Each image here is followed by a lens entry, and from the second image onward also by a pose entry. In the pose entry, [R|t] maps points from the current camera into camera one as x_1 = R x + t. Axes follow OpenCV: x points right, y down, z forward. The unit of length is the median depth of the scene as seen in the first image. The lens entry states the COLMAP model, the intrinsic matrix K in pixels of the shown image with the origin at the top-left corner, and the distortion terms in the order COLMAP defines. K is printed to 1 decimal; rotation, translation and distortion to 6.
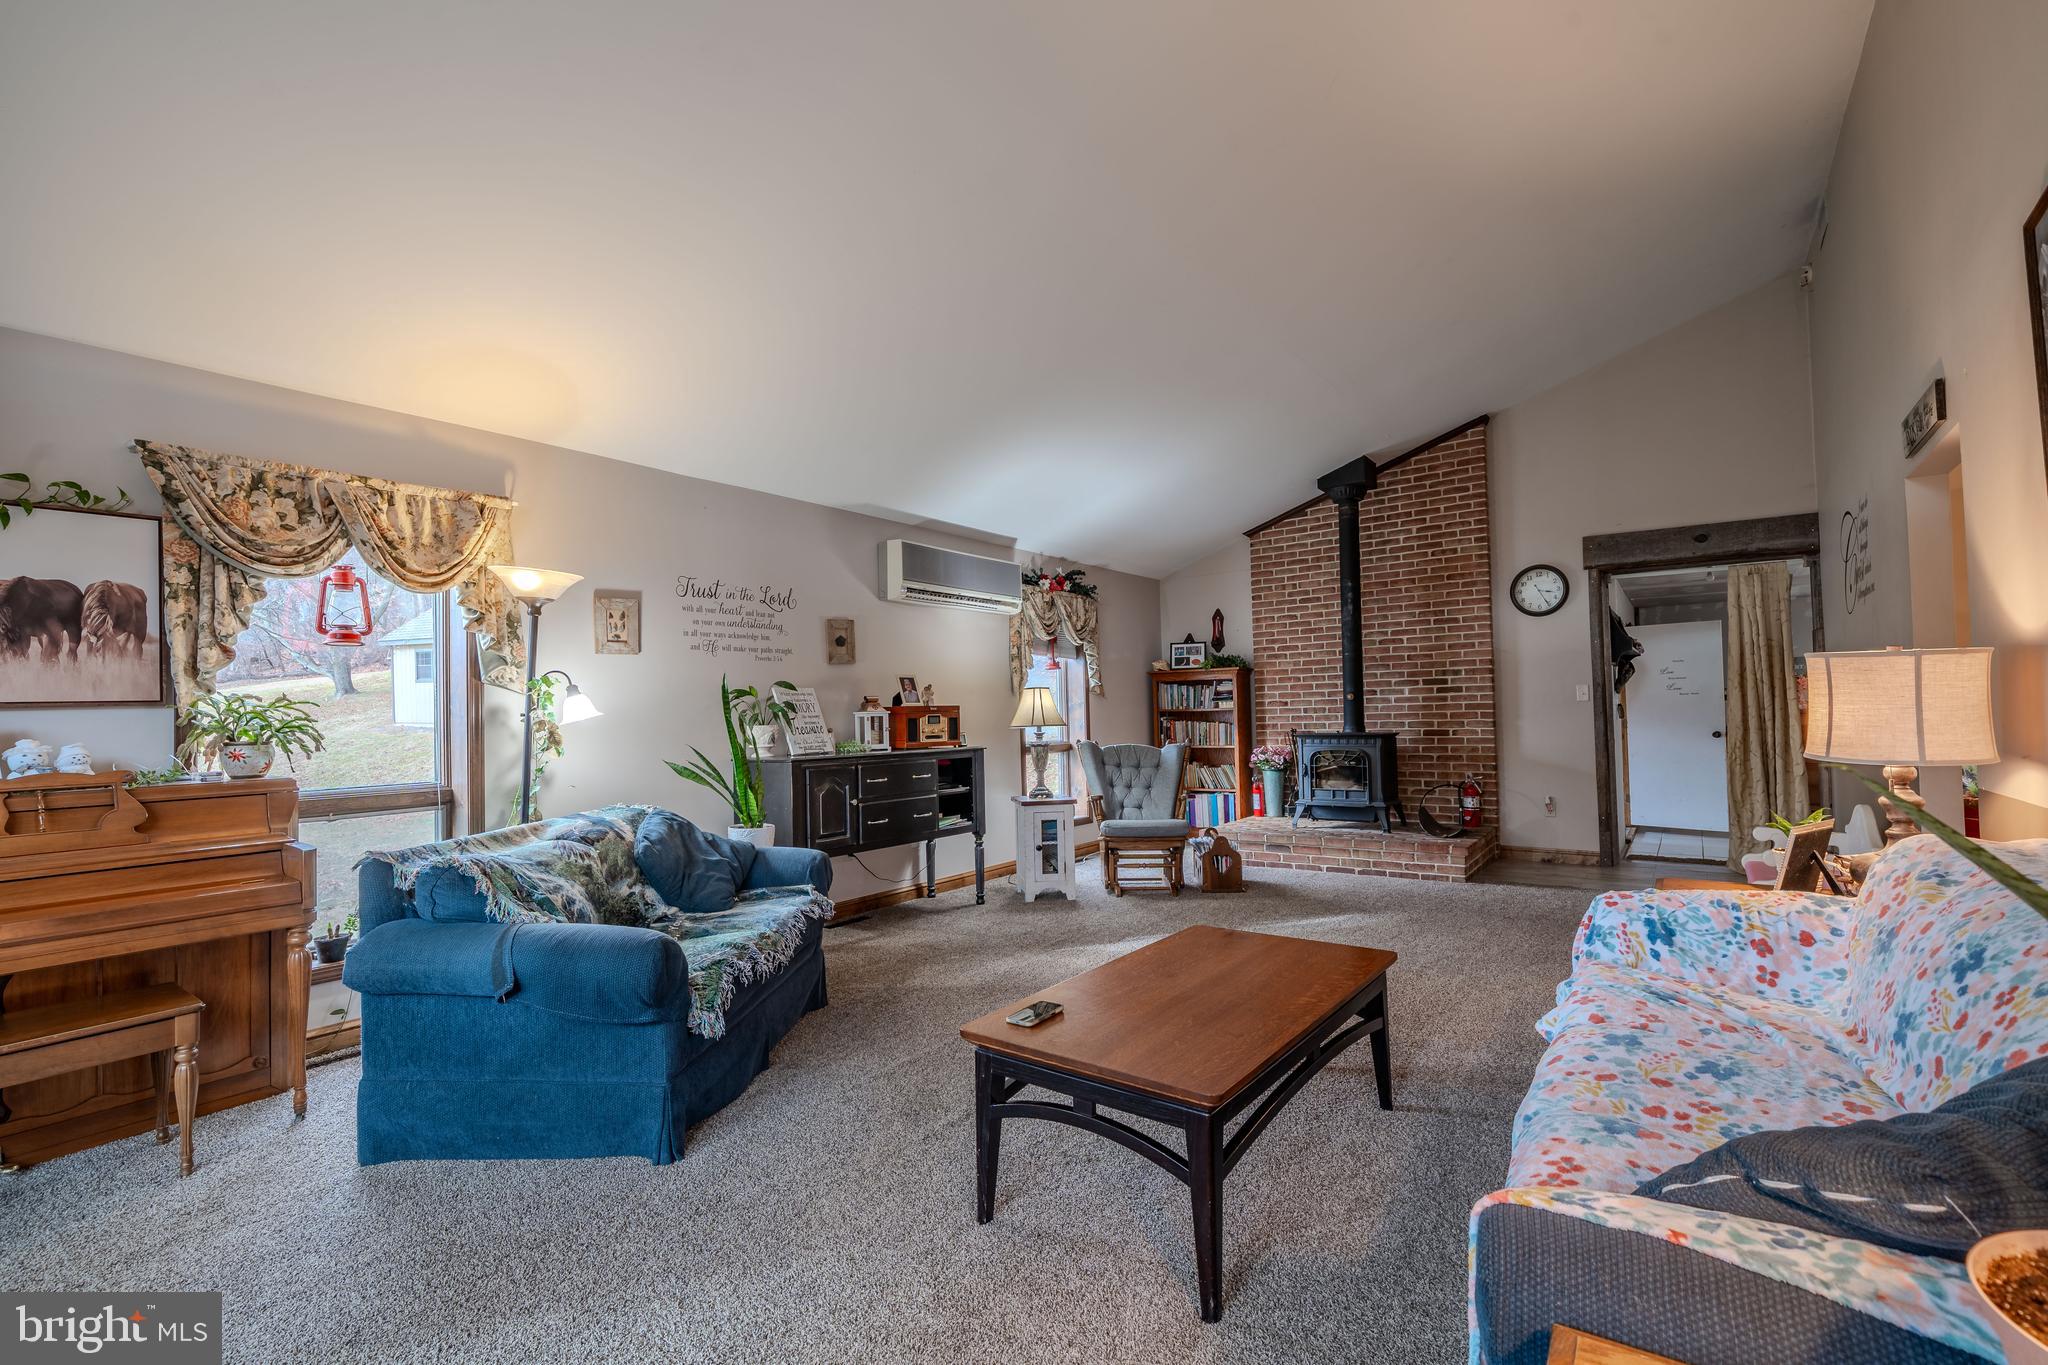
lens RADIAL K [[910.7, 0, 1019.5], [0, 910.7, 686.0], [0, 0, 1]] dist [-0.000401, 0.000279]
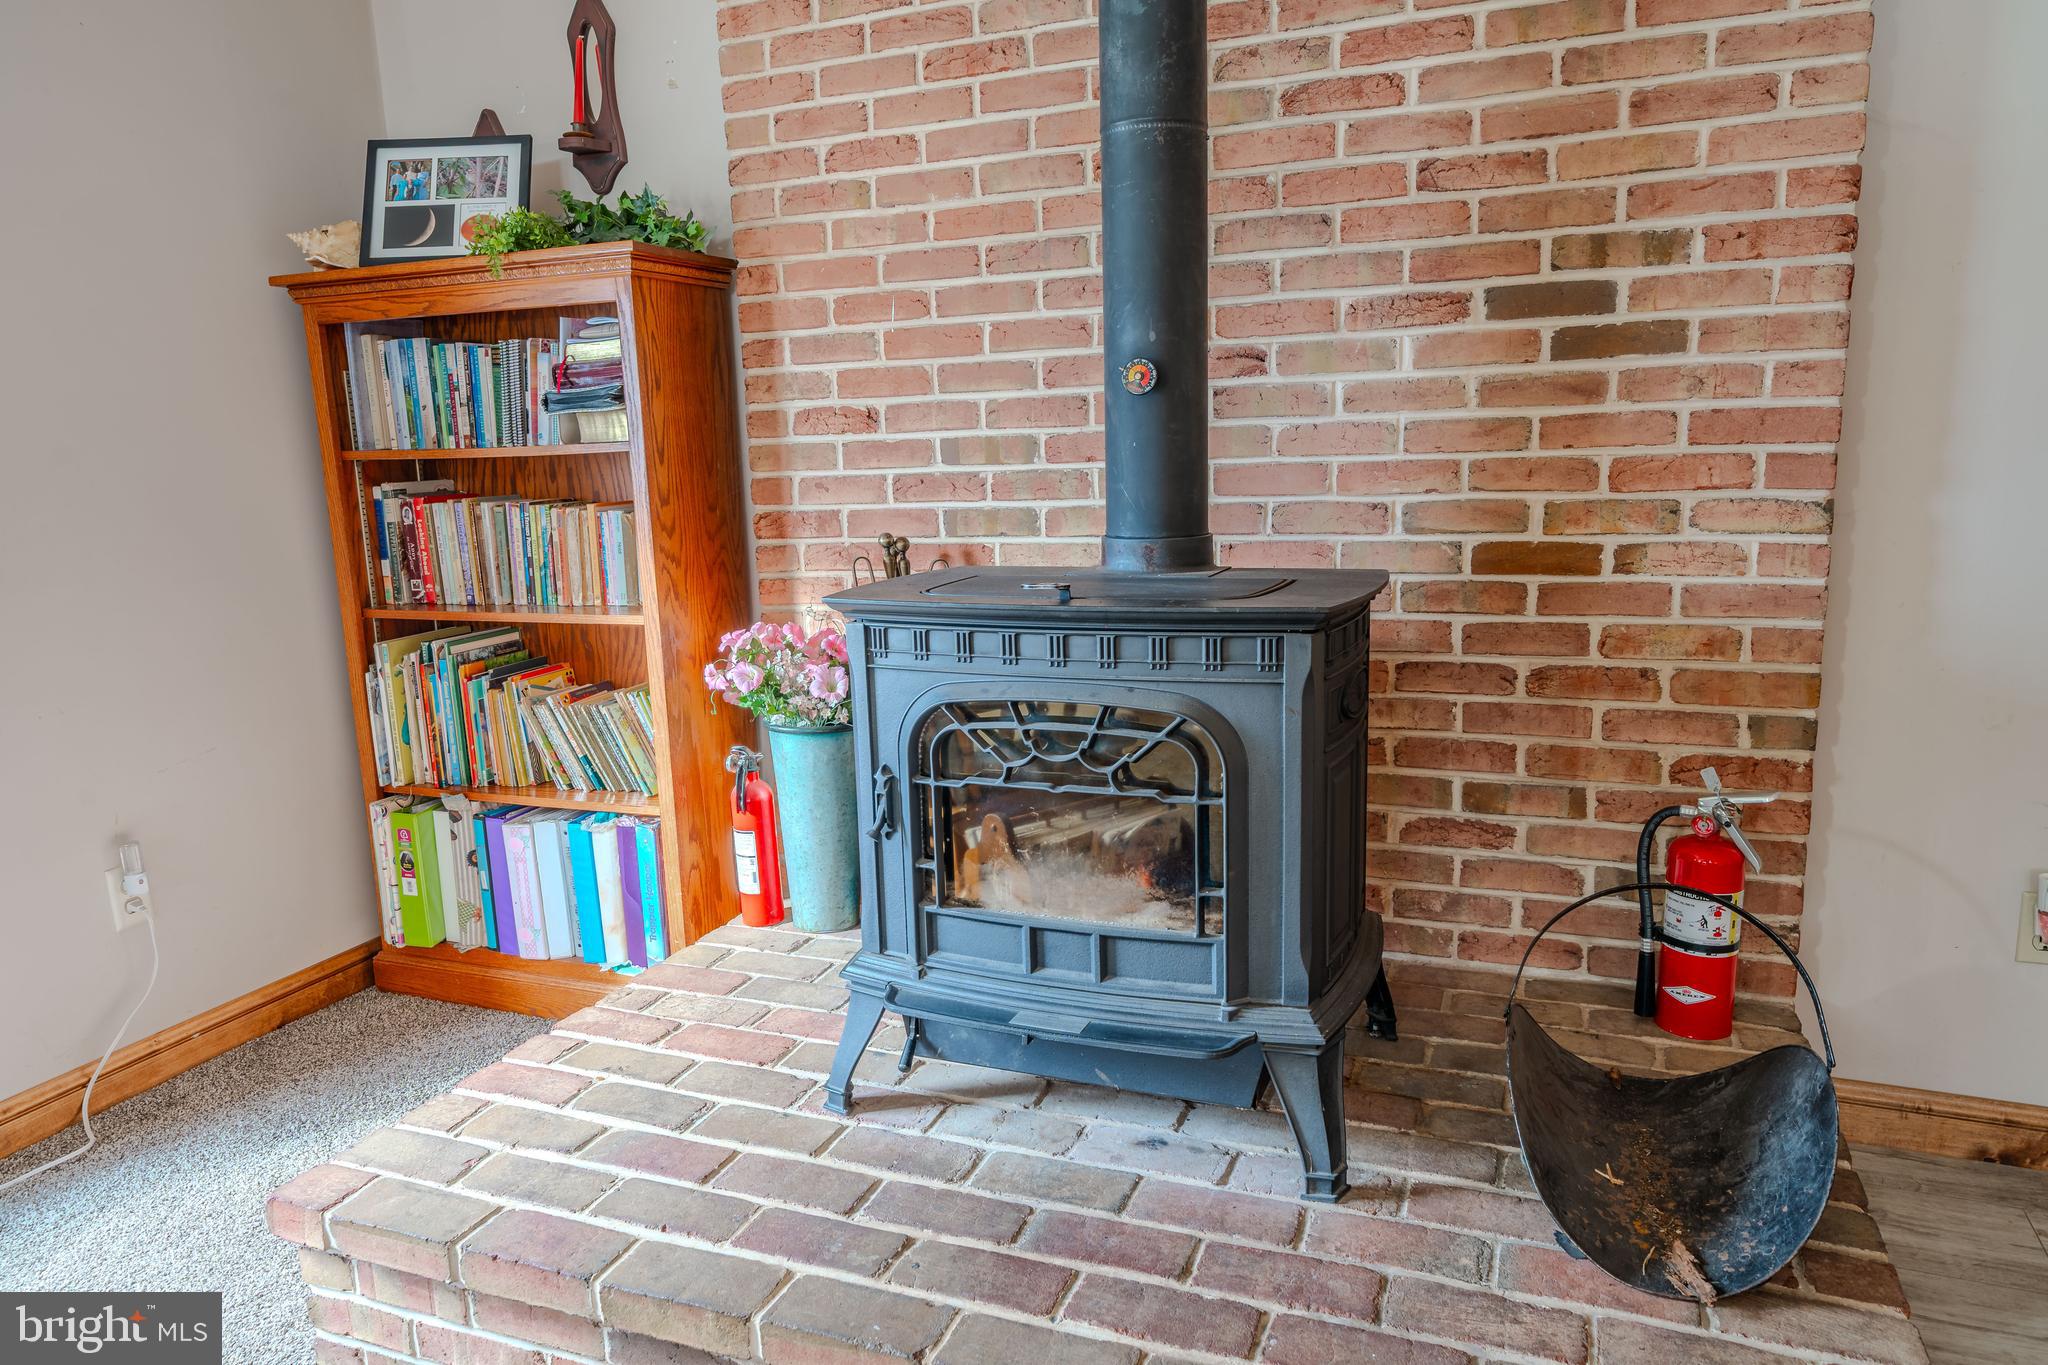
lens RADIAL K [[1369.4, 0, 1021.7], [0, 1369.4, 687.9], [0, 0, 1]] dist [0.000780, 0.002129]
pose [[0.970426, -0.054091, 0.235261, 0.267640], [0.004115, 0.978138, 0.207918, 0.015259], [-0.241364, -0.200801, 0.949433, 0.719692]]
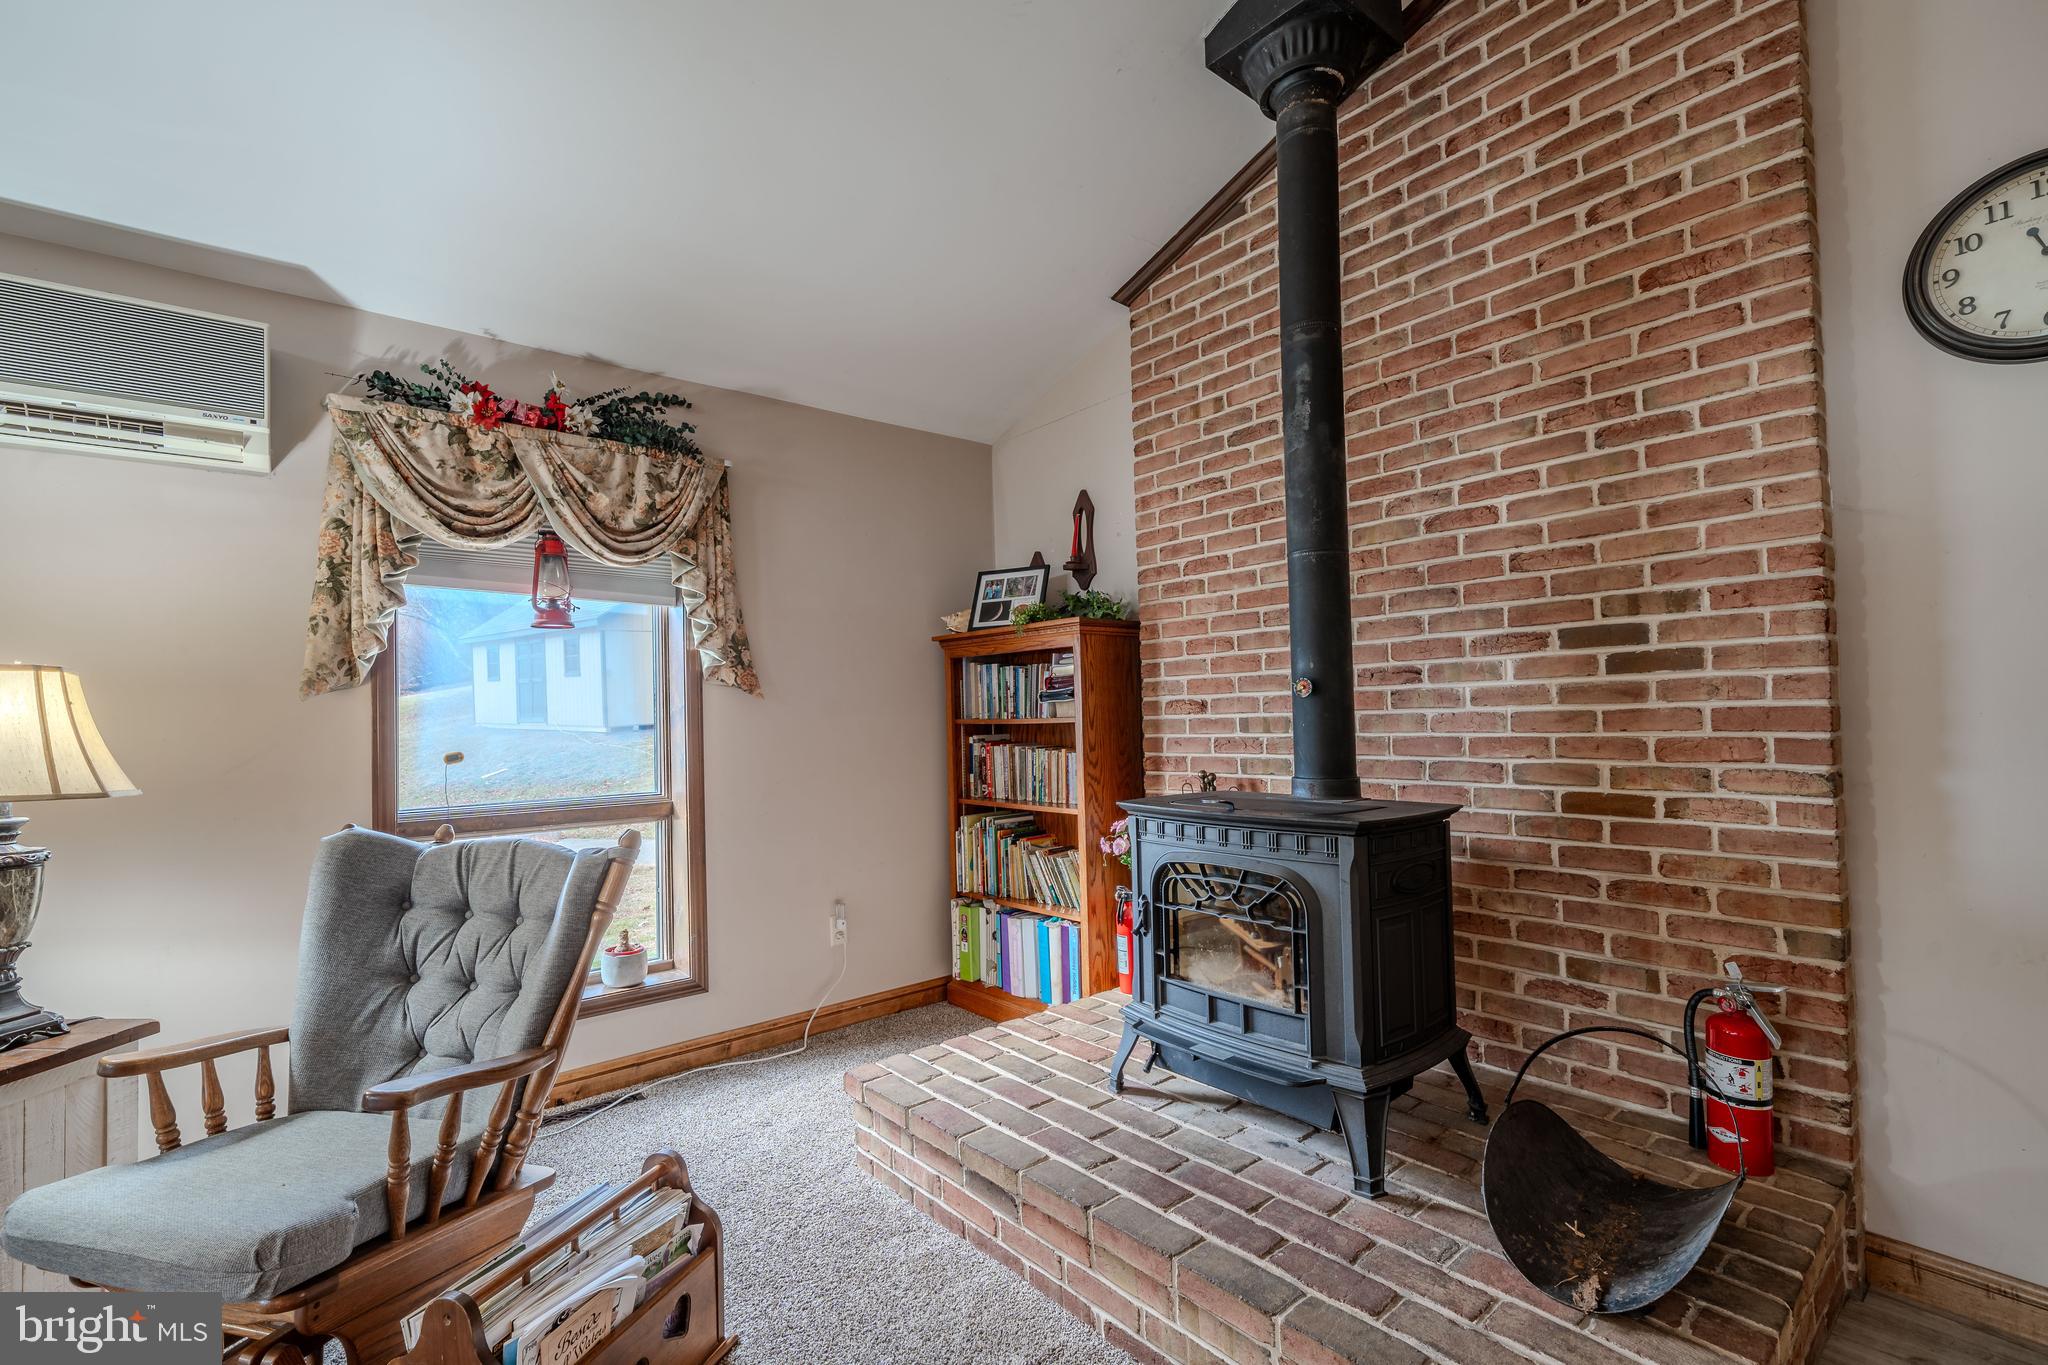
lens RADIAL K [[910.7, 0, 1019.4], [0, 910.7, 687.8], [0, 0, 1]] dist [-0.000401, 0.000279]
pose [[0.971462, -0.009270, -0.237016, 0.335115], [0.011180, 0.999915, 0.006714, 0.008353], [0.236933, -0.009172, 0.971483, 0.650826]]
